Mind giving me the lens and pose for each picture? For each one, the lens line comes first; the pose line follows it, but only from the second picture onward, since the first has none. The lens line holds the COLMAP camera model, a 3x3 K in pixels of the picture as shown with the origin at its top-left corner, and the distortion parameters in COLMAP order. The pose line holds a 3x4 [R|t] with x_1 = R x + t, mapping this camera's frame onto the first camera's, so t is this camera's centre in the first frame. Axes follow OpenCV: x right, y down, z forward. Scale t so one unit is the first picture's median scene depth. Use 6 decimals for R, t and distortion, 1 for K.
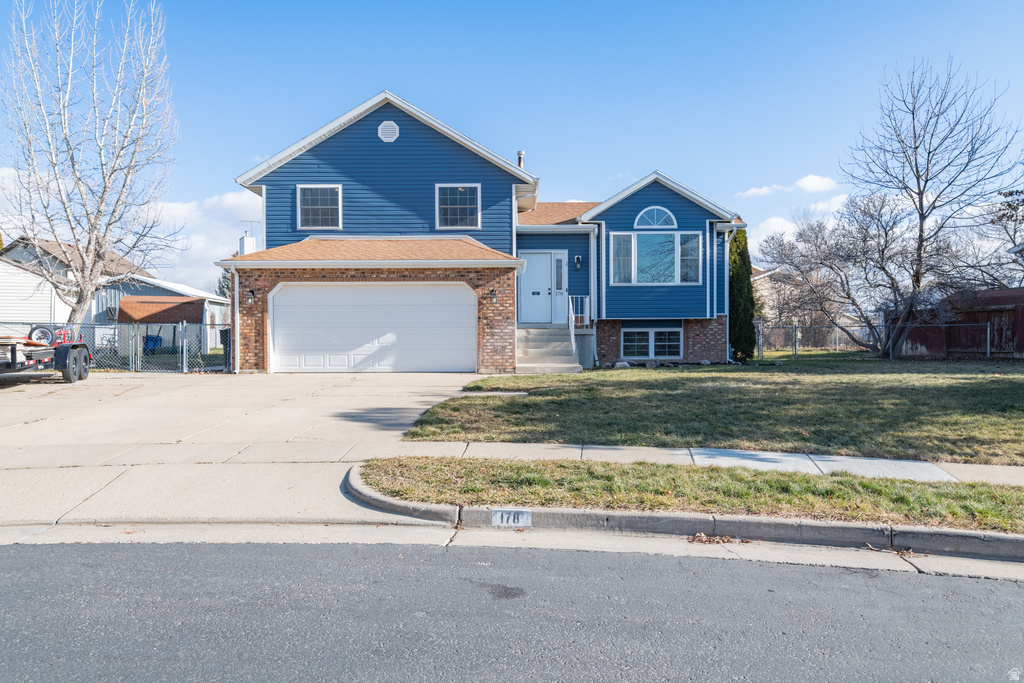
lens RADIAL K [[692.5, 0, 509.3], [0, 692.5, 353.1], [0, 0, 1]] dist [0.000062, -0.022831]
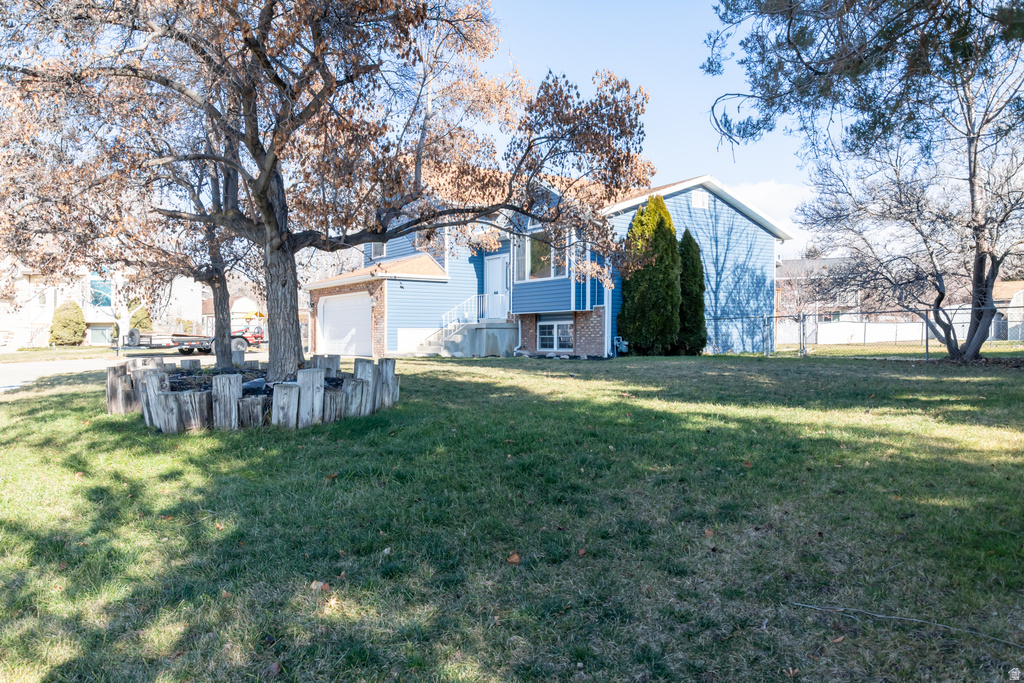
lens RADIAL K [[692.5, 0, 509.3], [0, 692.5, 353.1], [0, 0, 1]] dist [0.000062, -0.022831]
pose [[0.588272, 0.025029, -0.808276, 1.010982], [-0.019296, 0.999671, 0.016911, -0.004796], [0.808433, 0.005648, 0.588561, 0.332437]]
